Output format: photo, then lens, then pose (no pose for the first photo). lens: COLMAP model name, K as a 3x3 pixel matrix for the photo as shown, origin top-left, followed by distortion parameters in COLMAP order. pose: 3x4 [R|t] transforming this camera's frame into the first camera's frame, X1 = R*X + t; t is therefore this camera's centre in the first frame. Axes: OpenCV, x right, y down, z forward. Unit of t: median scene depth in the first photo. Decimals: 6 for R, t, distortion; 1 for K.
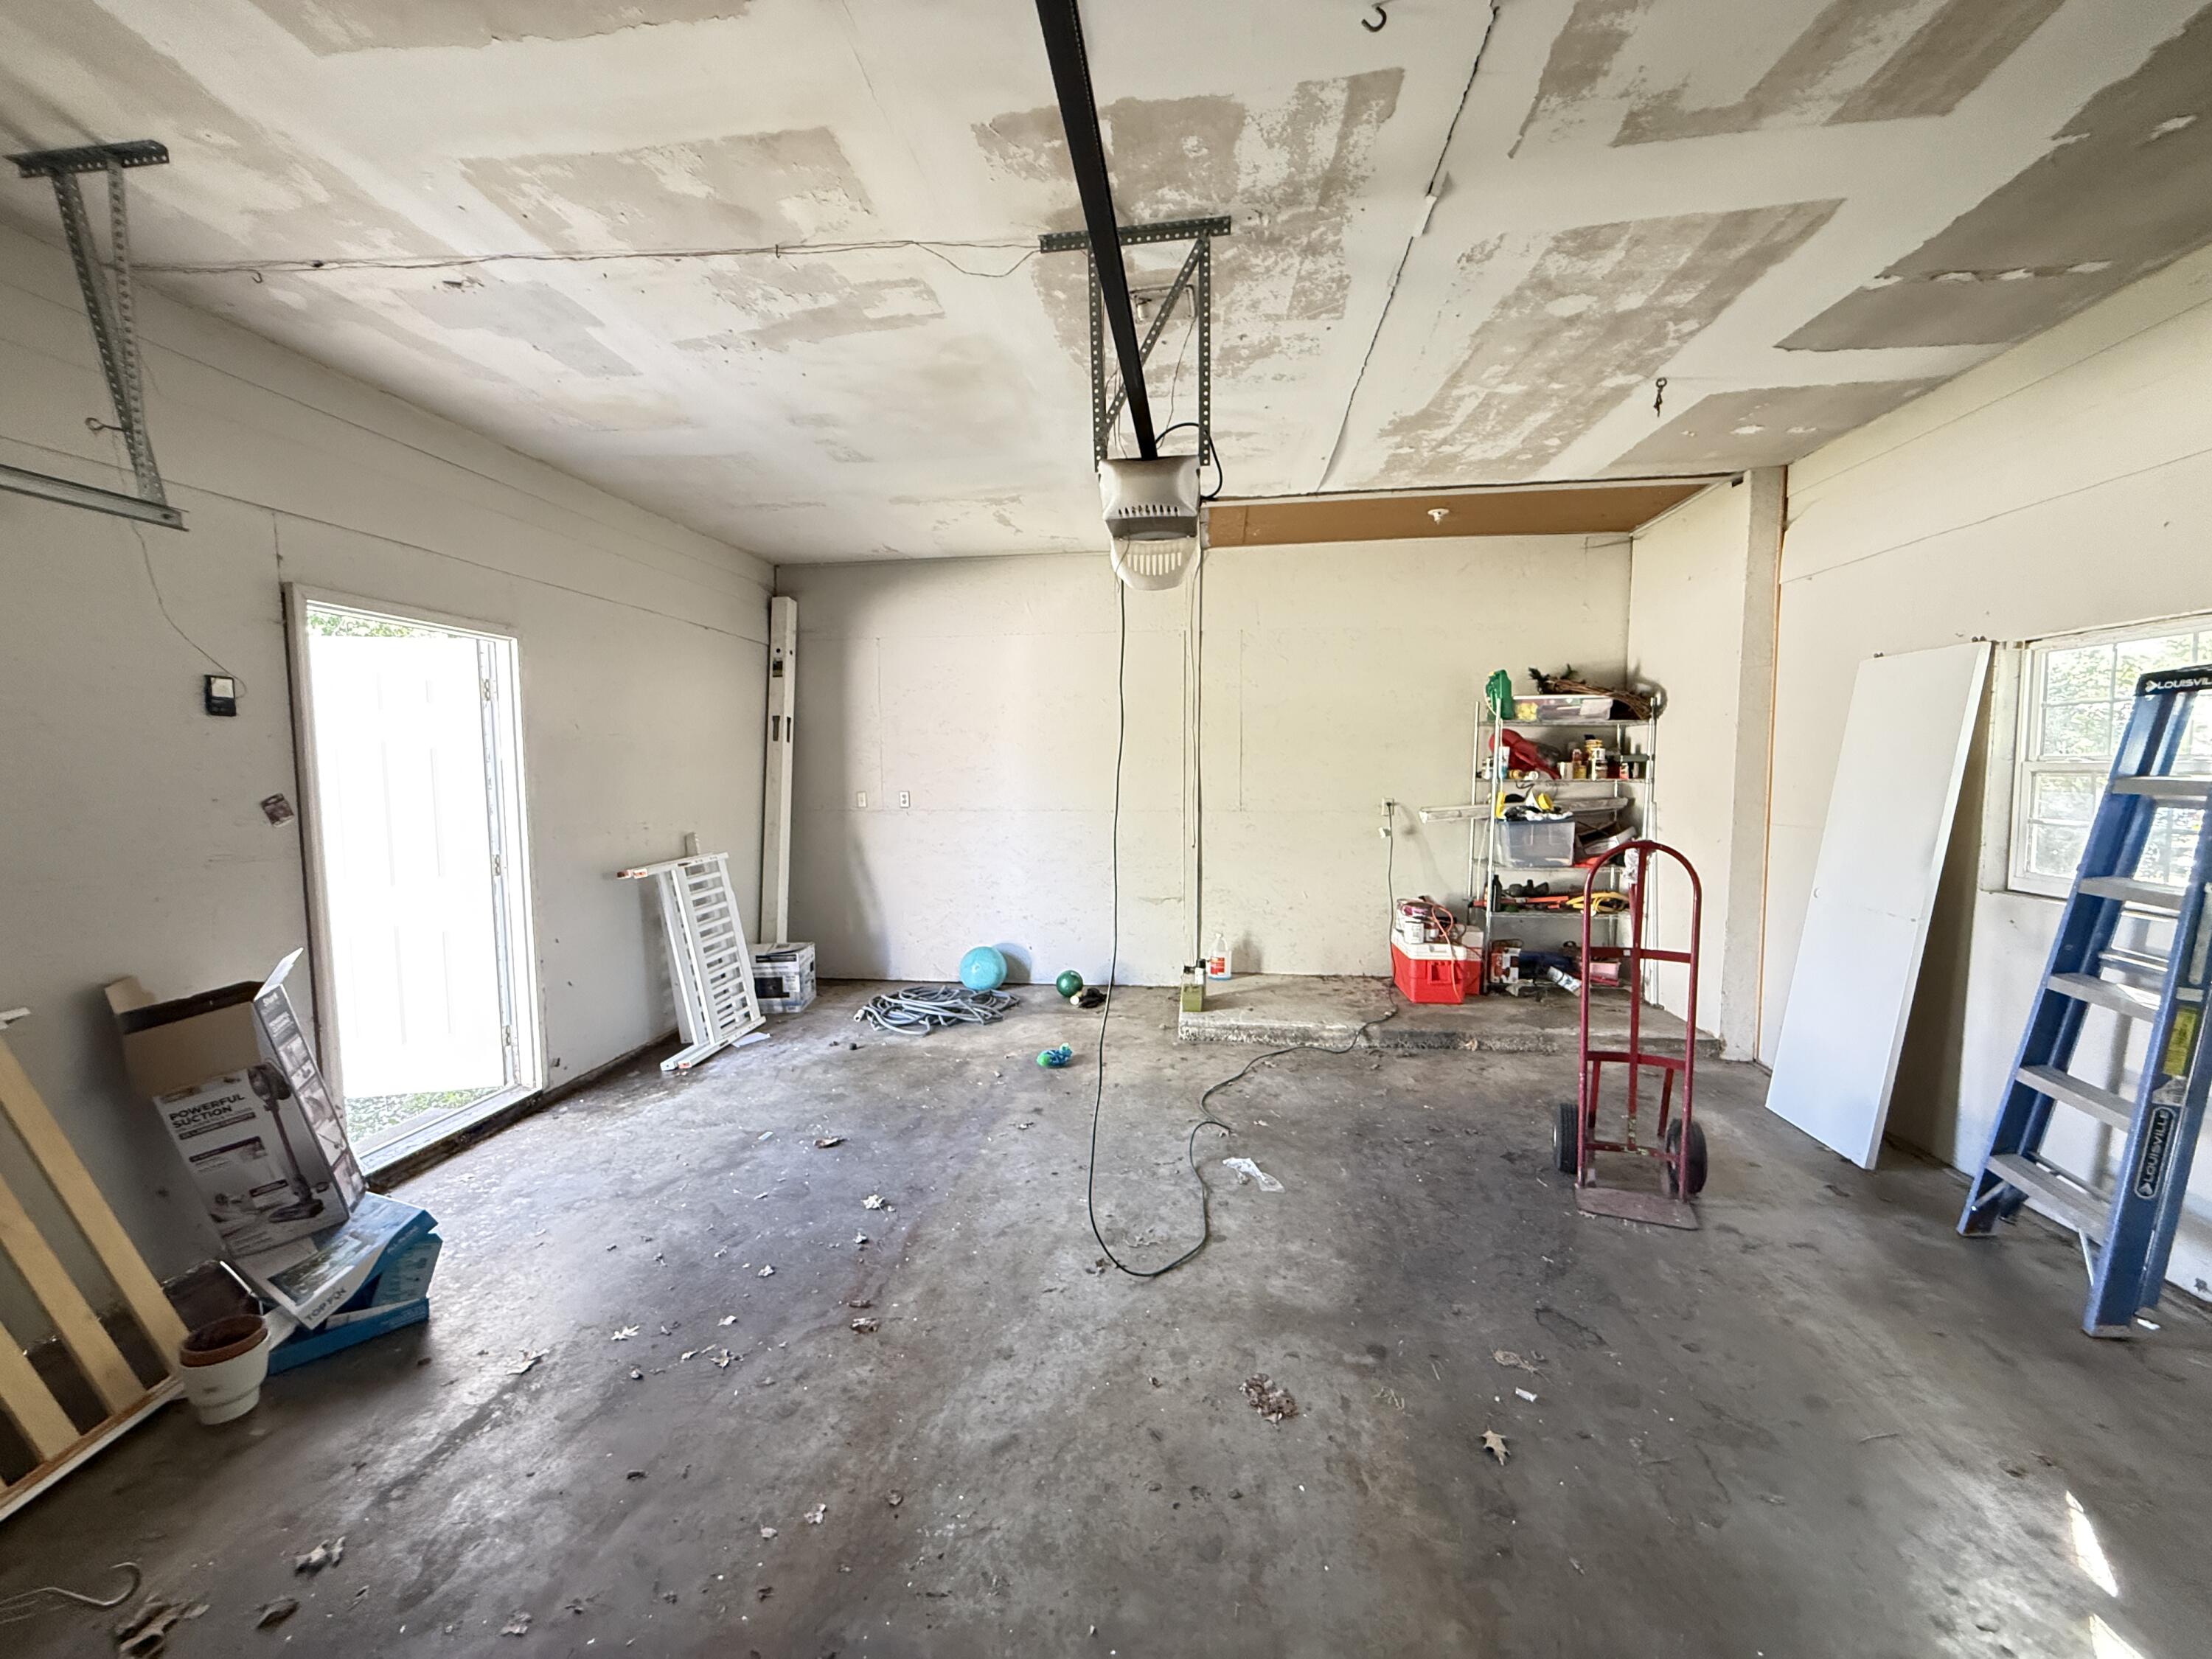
lens RADIAL K [[874.5, 0, 1099.2], [0, 874.5, 832.6], [0, 0, 1]] dist [-0.002132, 0.000007]
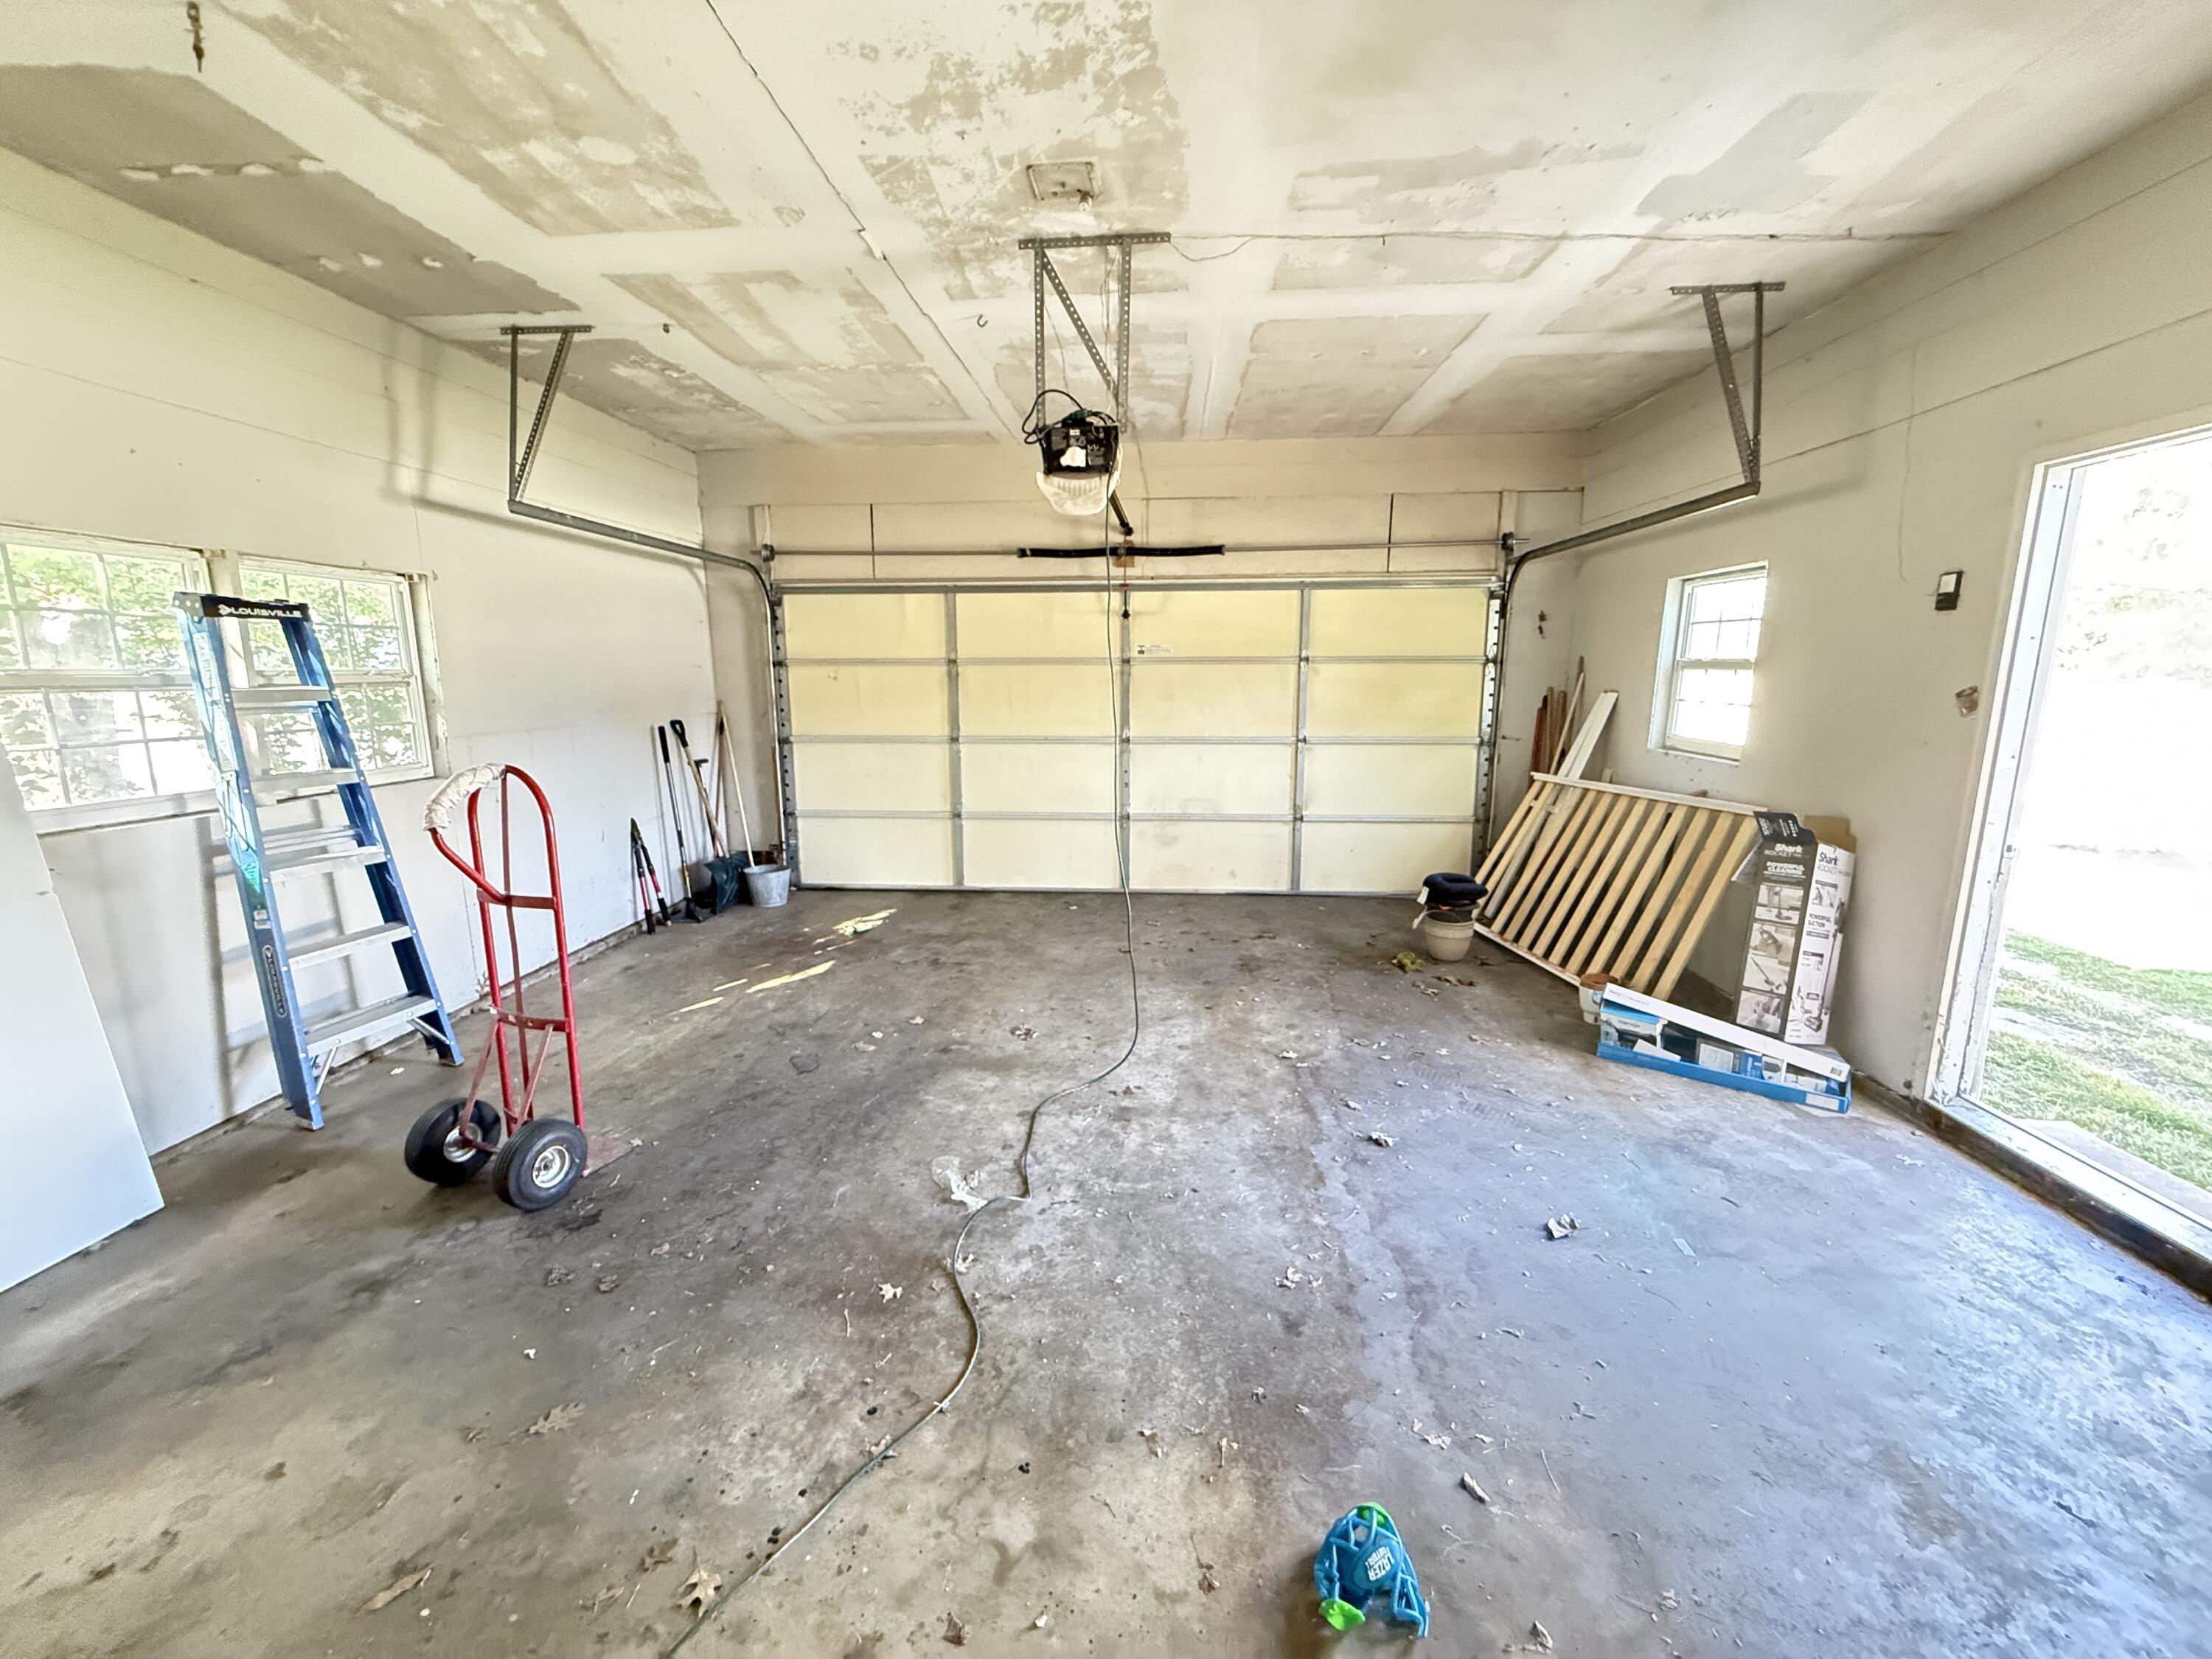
lens RADIAL K [[874.5, 0, 1093.8], [0, 874.5, 835.4], [0, 0, 1]] dist [-0.002132, 0.000007]
pose [[-0.999004, 0.020972, -0.039392, 0.091372], [0.010117, 0.966144, 0.257803, -0.152334], [0.043465, 0.257148, -0.965394, 2.059939]]
